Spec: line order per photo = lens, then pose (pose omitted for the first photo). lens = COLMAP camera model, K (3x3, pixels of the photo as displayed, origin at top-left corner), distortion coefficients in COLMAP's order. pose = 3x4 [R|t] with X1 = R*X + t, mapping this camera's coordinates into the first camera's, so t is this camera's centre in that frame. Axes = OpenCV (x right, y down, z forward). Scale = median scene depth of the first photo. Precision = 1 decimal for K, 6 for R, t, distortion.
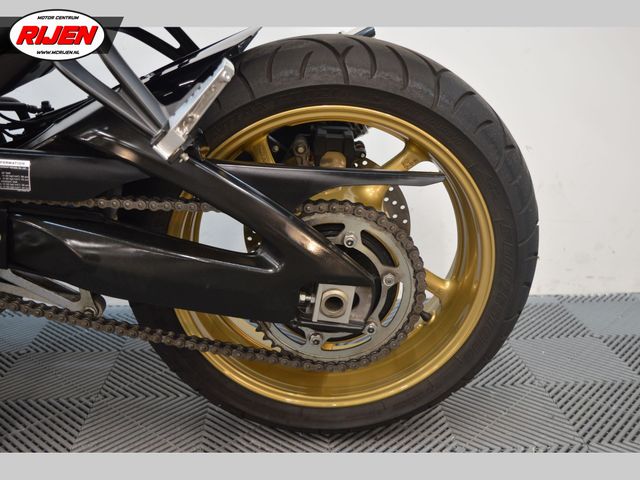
lens RADIAL K [[733.6, 0, 323.1], [0, 733.6, 240.2], [0, 0, 1]] dist [-0.097395, 0.000000]
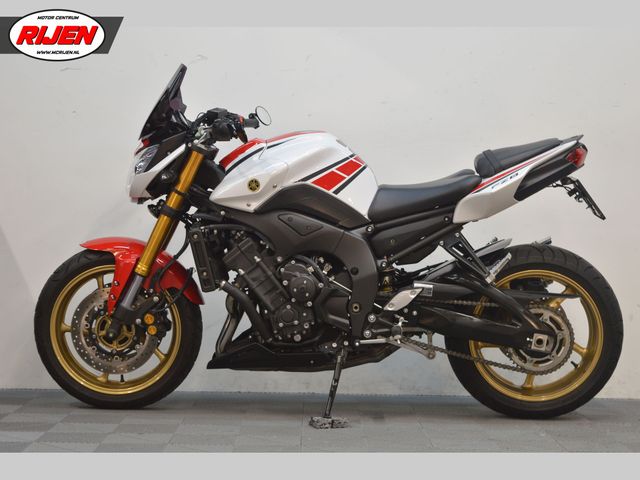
lens RADIAL K [[1391.6, 0, 319.1], [0, 1391.6, 241.7], [0, 0, 1]] dist [0.128219, 0.000000]
pose [[0.998695, 0.019648, -0.047137, -0.546689], [-0.030611, 0.969147, -0.244576, 0.986582], [0.040877, 0.245699, 0.968484, -3.997481]]
